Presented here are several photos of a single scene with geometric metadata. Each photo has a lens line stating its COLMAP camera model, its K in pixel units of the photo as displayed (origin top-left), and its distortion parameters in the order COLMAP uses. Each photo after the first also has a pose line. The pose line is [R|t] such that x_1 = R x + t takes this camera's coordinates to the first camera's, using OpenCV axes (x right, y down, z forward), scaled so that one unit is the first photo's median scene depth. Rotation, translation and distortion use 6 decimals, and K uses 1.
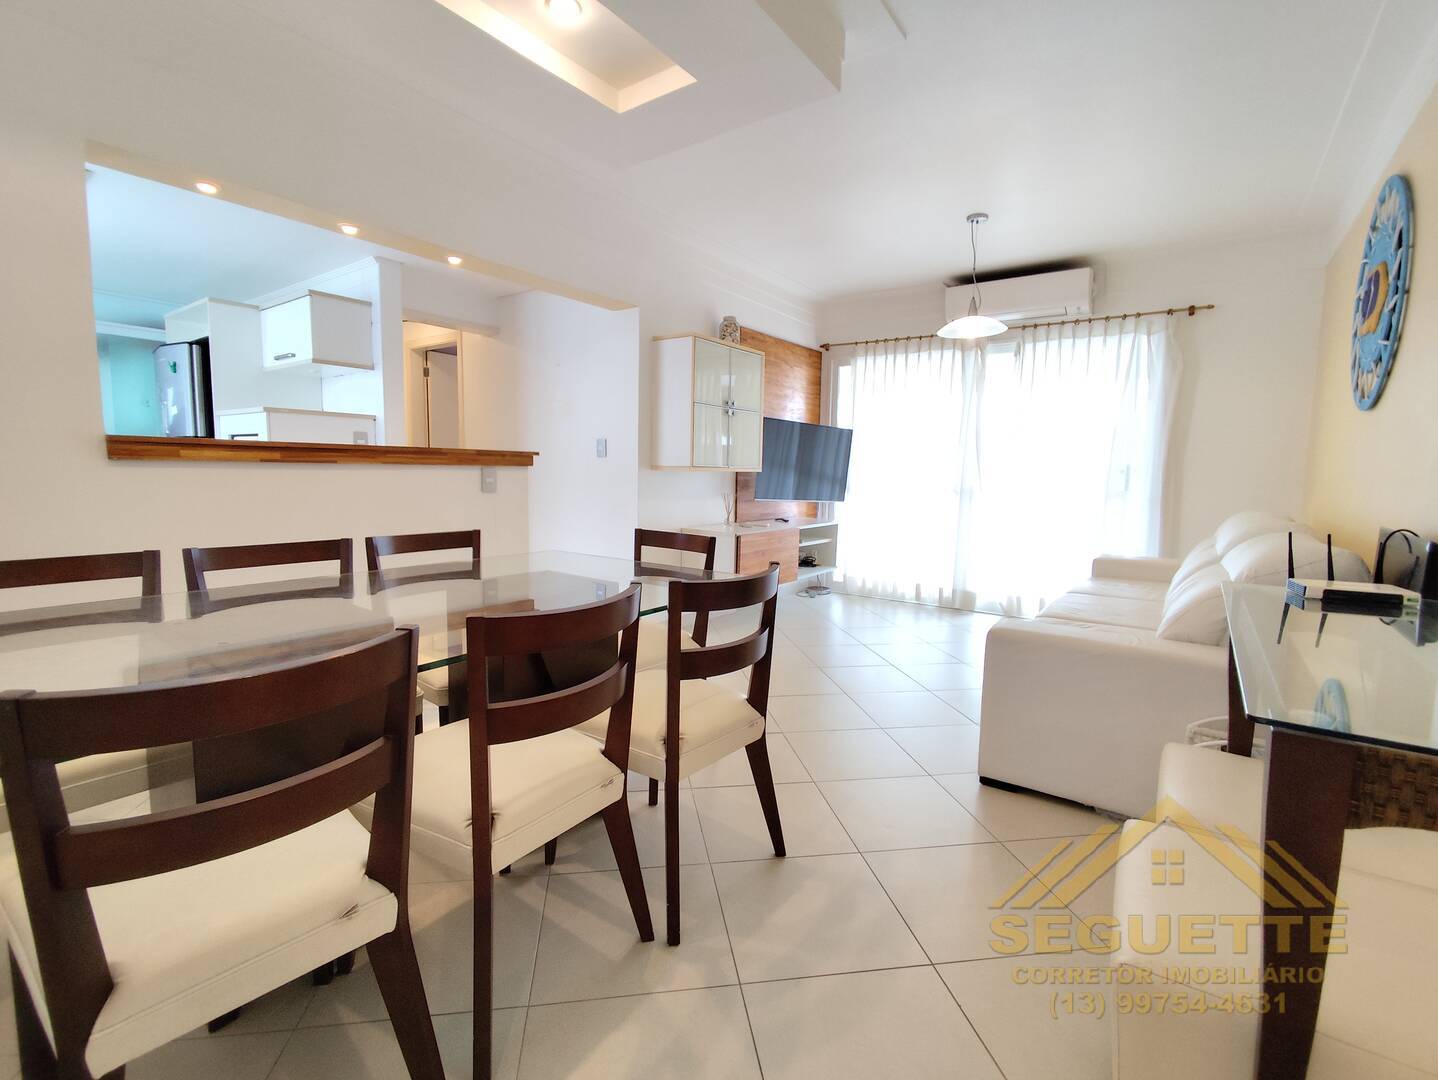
lens RADIAL K [[657.5, 0, 709.8], [0, 657.5, 543.1], [0, 0, 1]] dist [-0.000846, -0.001049]
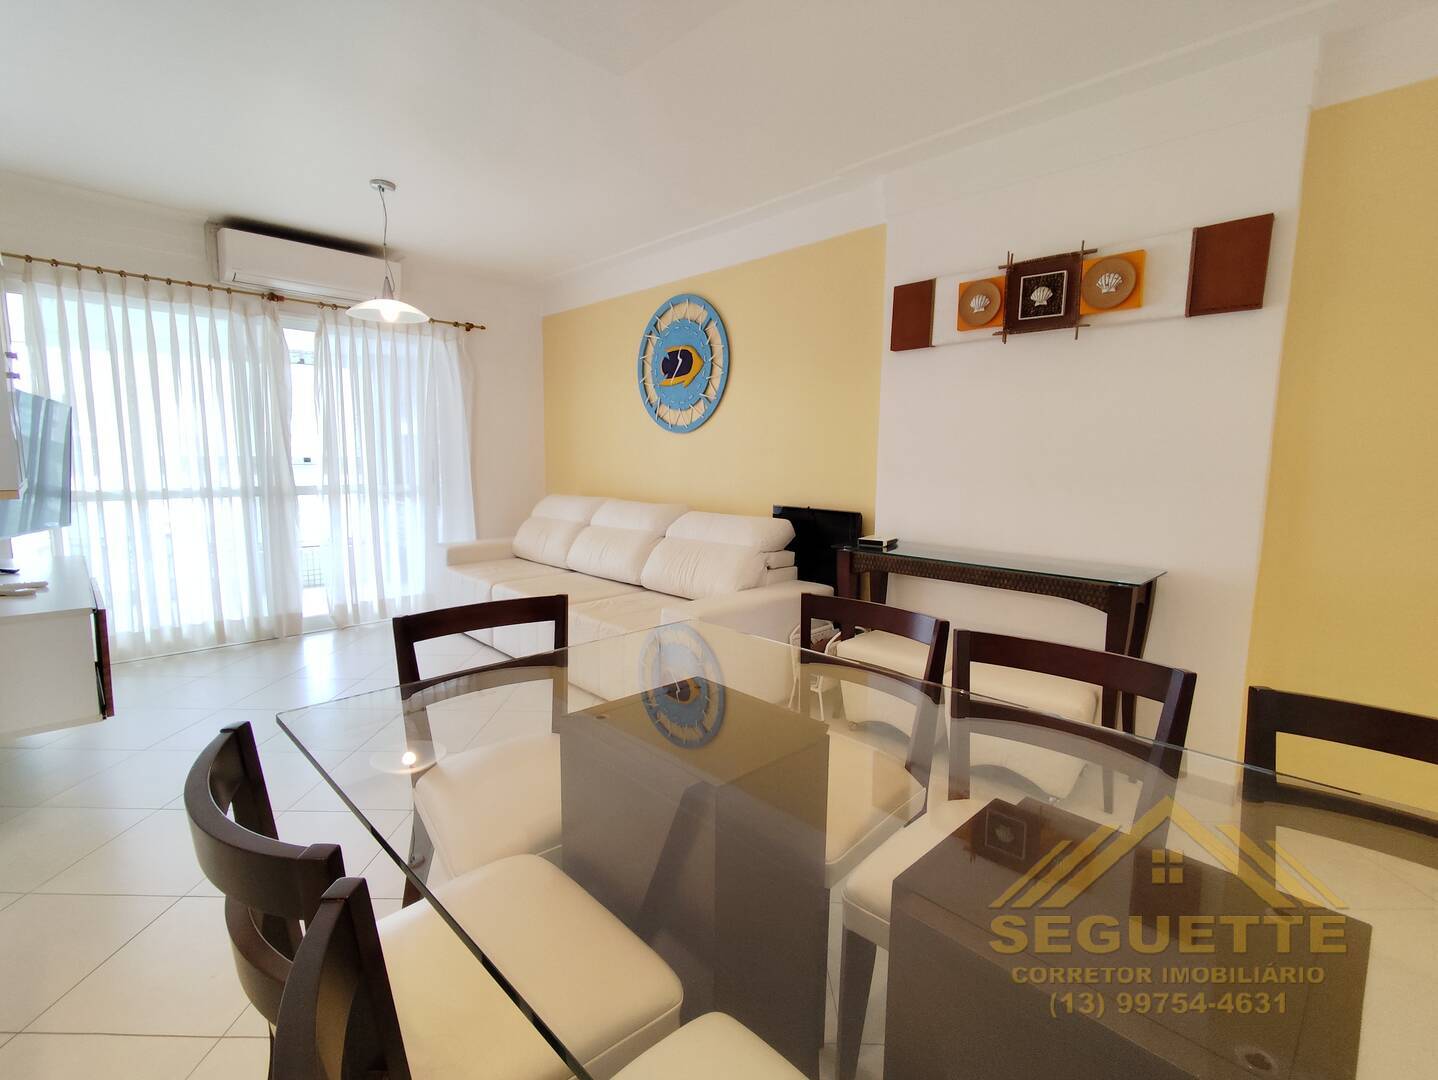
lens RADIAL K [[657.5, 0, 706.2], [0, 657.5, 547.5], [0, 0, 1]] dist [-0.000846, -0.001049]
pose [[0.154576, -0.152446, 0.976149, -0.350076], [0.101998, 0.985207, 0.137709, -0.074686], [-0.982702, 0.078279, 0.167839, 0.364883]]
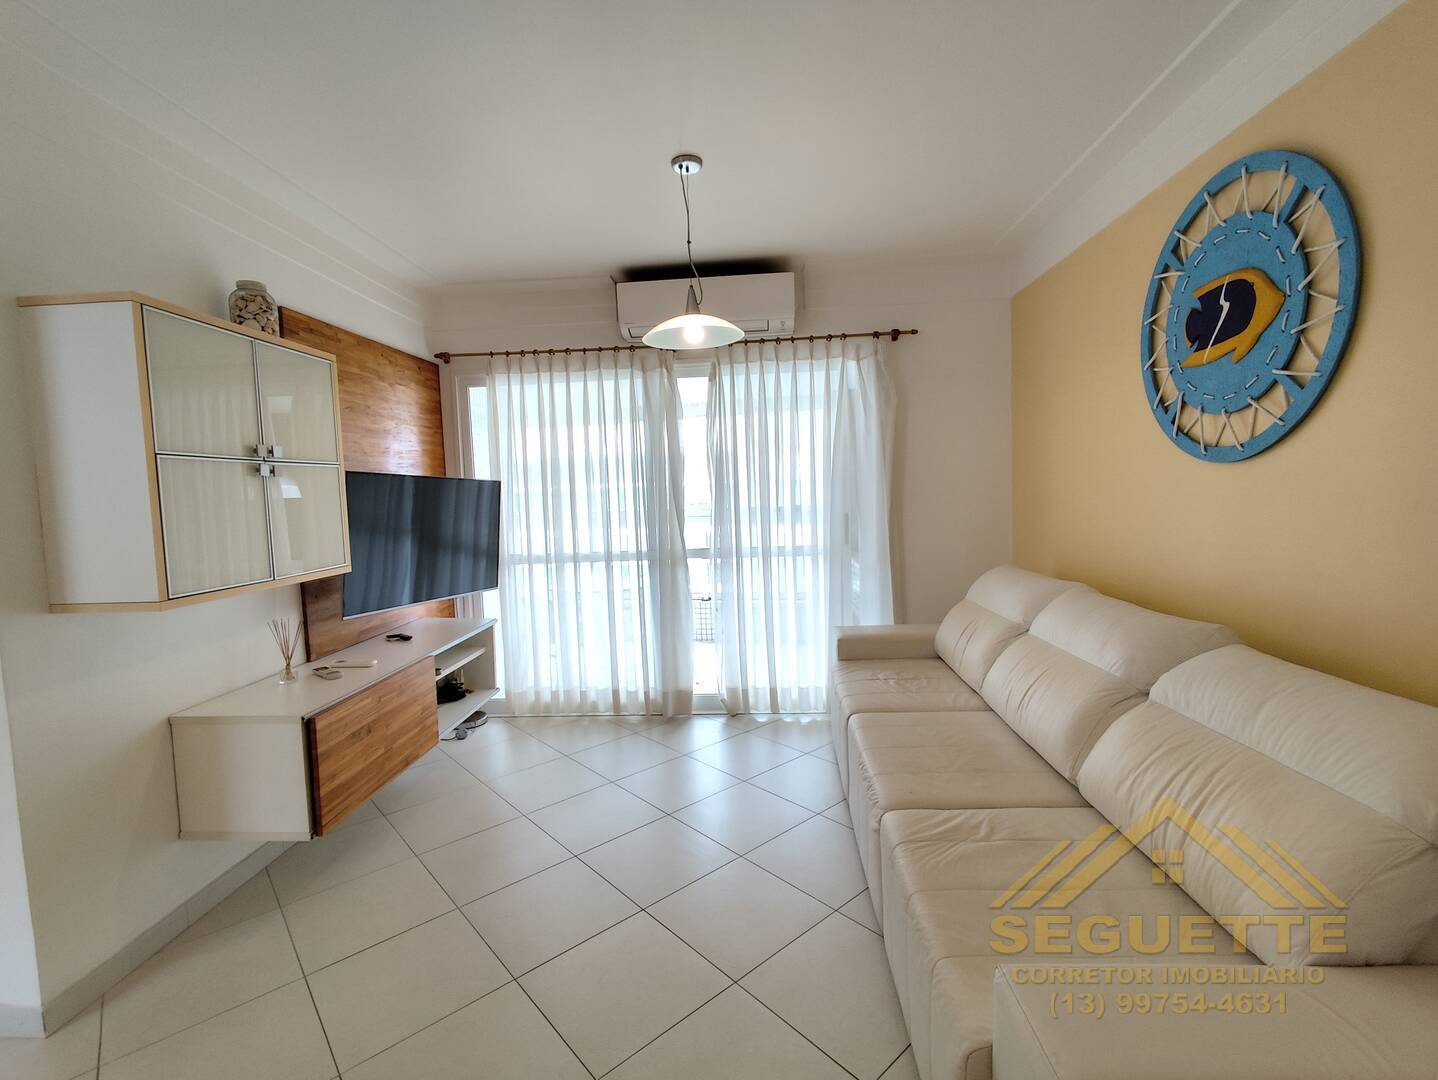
lens RADIAL K [[657.5, 0, 708.7], [0, 657.5, 531.8], [0, 0, 1]] dist [-0.000846, -0.001049]
pose [[0.844342, -0.083759, 0.529218, 0.041339], [0.111786, 0.993508, -0.021107, -0.092323], [-0.524014, 0.076980, 0.848224, 0.361336]]
